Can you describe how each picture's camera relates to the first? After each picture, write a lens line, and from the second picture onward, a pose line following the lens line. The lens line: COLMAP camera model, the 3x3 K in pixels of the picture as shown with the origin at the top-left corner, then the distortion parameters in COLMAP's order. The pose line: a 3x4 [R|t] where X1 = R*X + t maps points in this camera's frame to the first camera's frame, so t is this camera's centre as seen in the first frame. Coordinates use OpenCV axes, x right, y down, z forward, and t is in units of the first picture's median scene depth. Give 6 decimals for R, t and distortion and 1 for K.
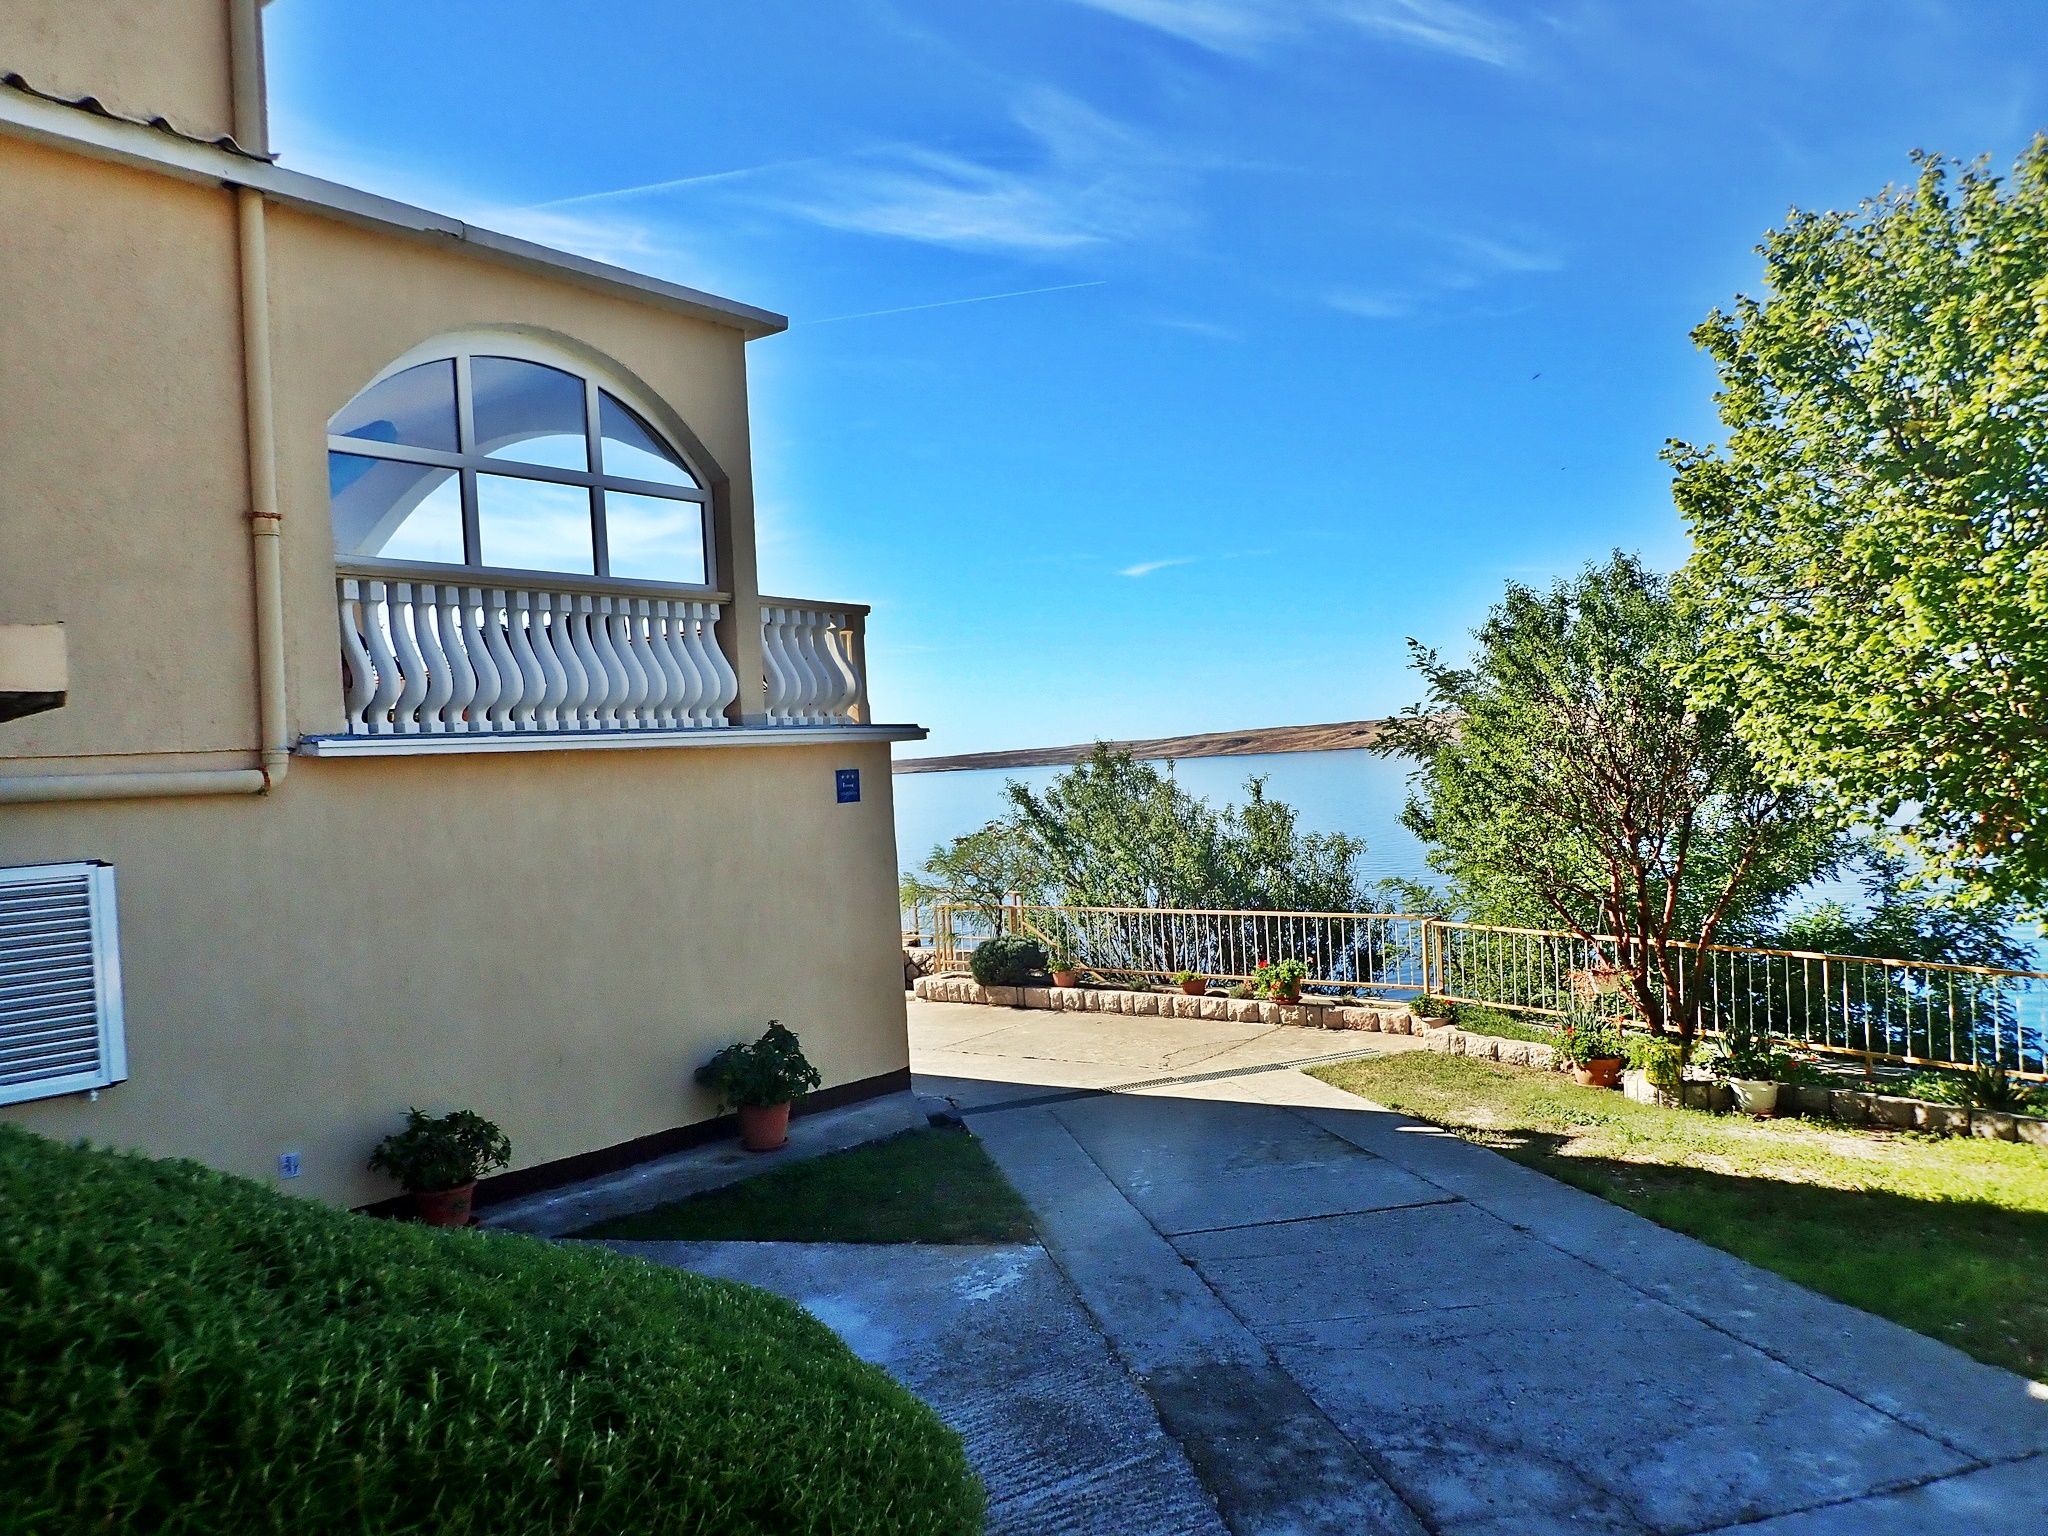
lens RADIAL K [[1493.1, 0, 1030.2], [0, 1493.1, 761.7], [0, 0, 1]] dist [0.005521, -0.001254]
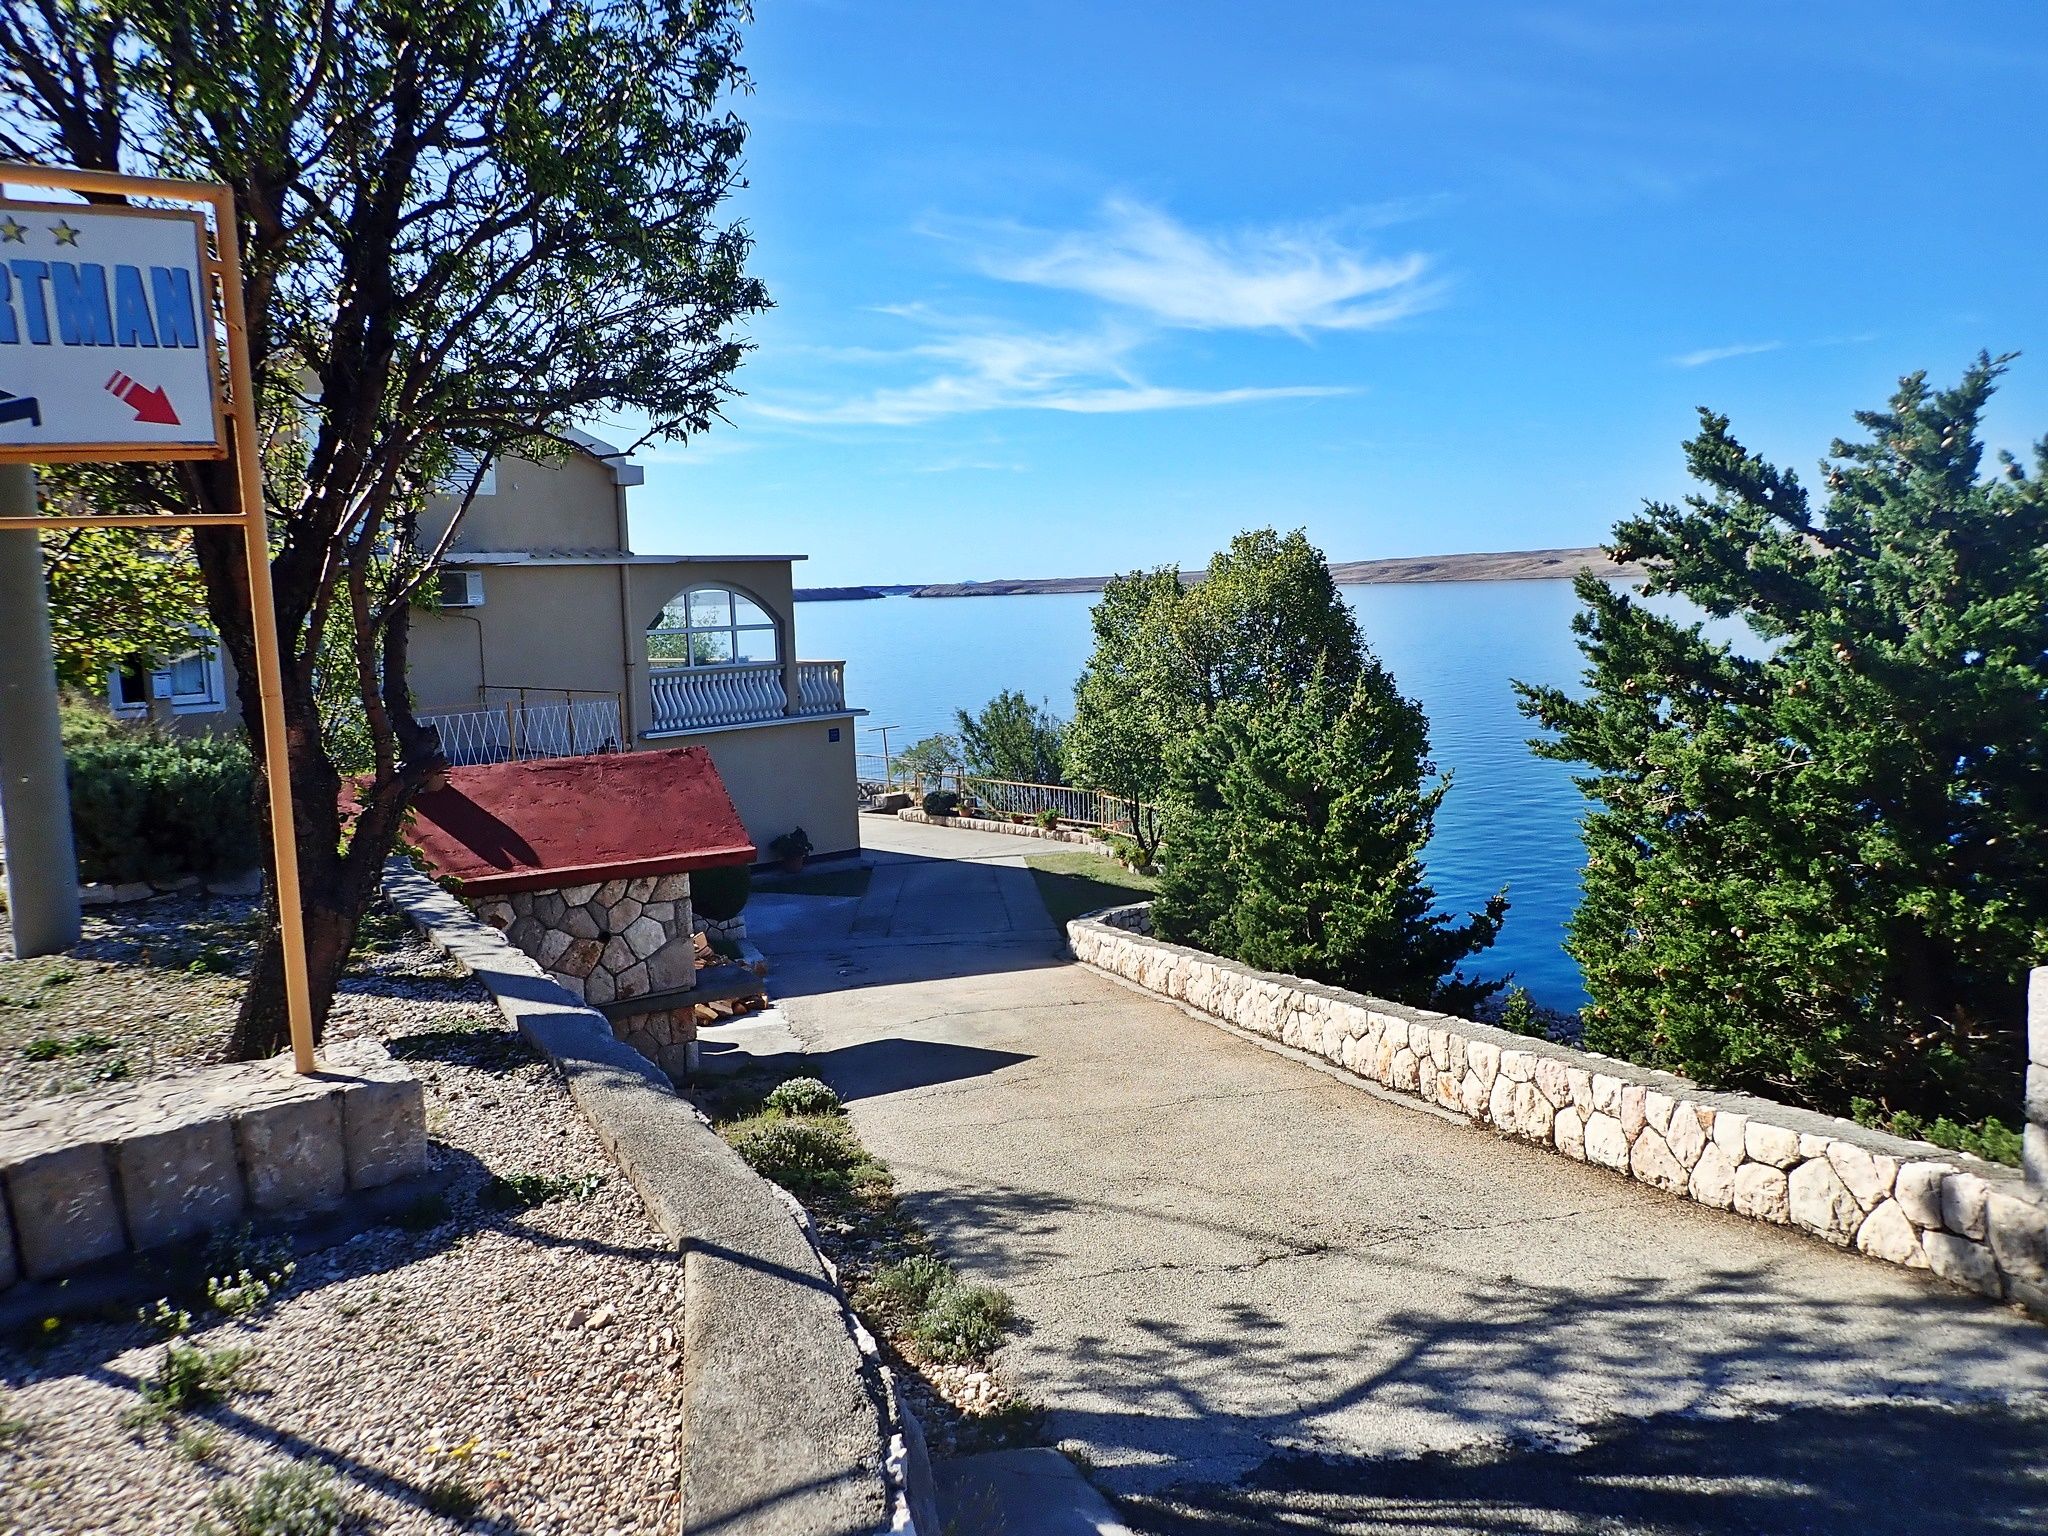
lens RADIAL K [[1502.3, 0, 1019.7], [0, 1502.3, 769.8], [0, 0, 1]] dist [-0.006117, -0.005445]
pose [[0.991292, 0.038599, -0.125897, 0.392613], [-0.022252, 0.991426, 0.128759, -0.200109], [0.129787, -0.124836, 0.983652, -1.120227]]
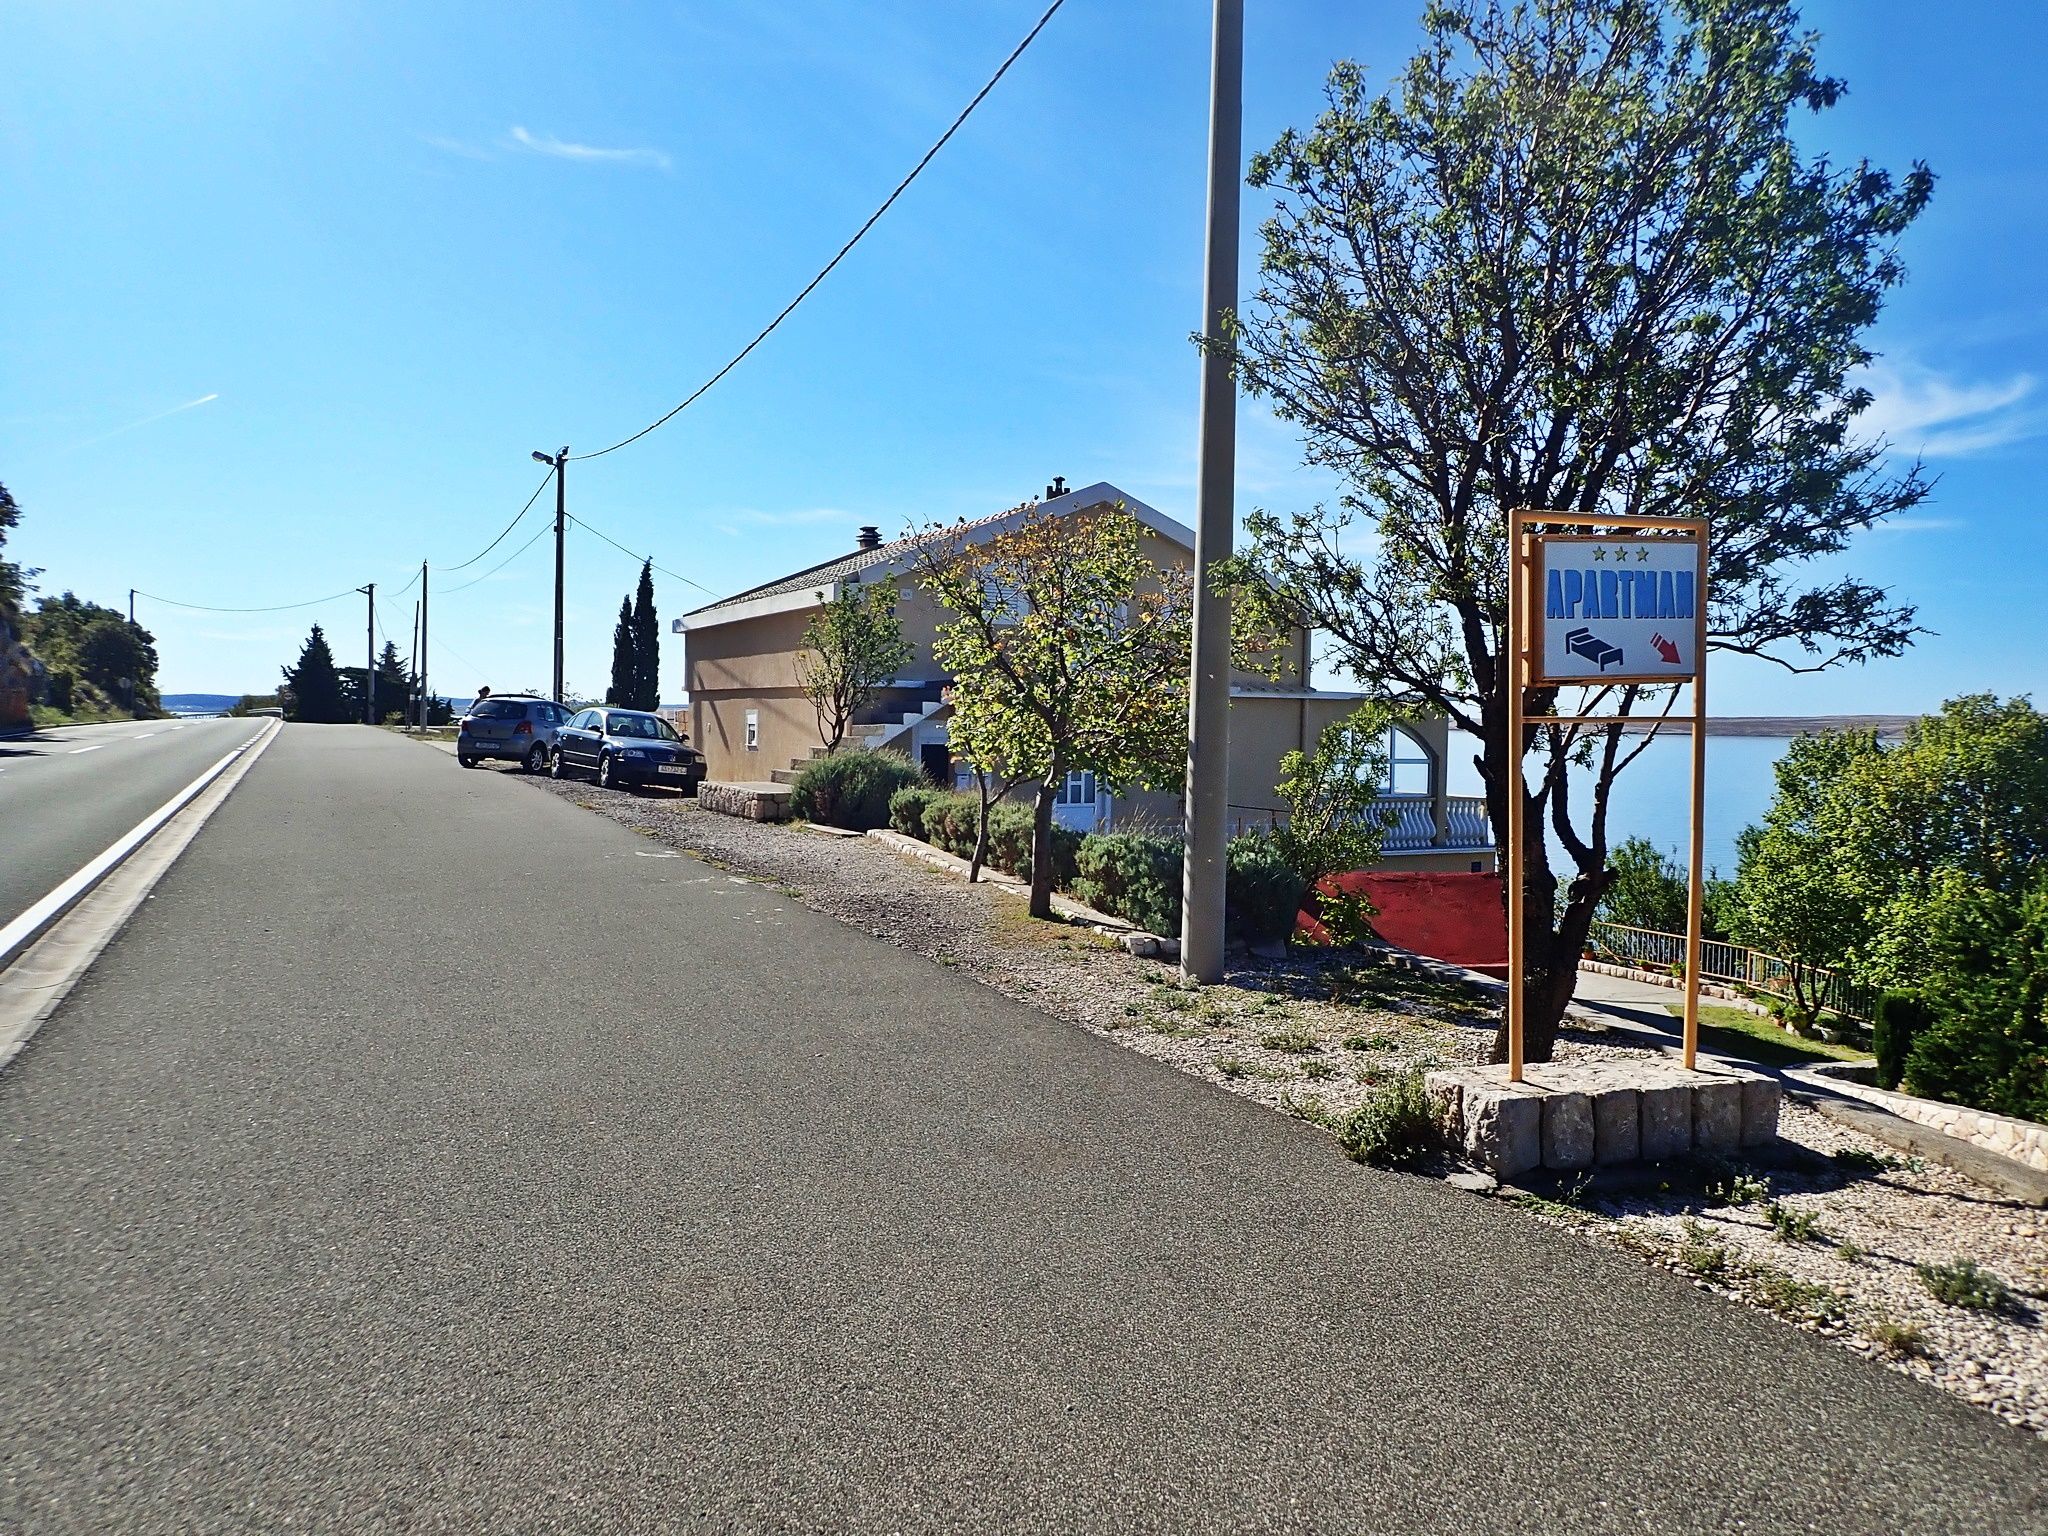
lens RADIAL K [[1502.3, 0, 1011.9], [0, 1502.3, 759.8], [0, 0, 1]] dist [-0.006117, -0.005445]
pose [[0.887519, 0.083129, -0.453210, 0.257990], [-0.065214, 0.996352, 0.055047, -0.205481], [0.456133, -0.019300, 0.889702, -1.324892]]
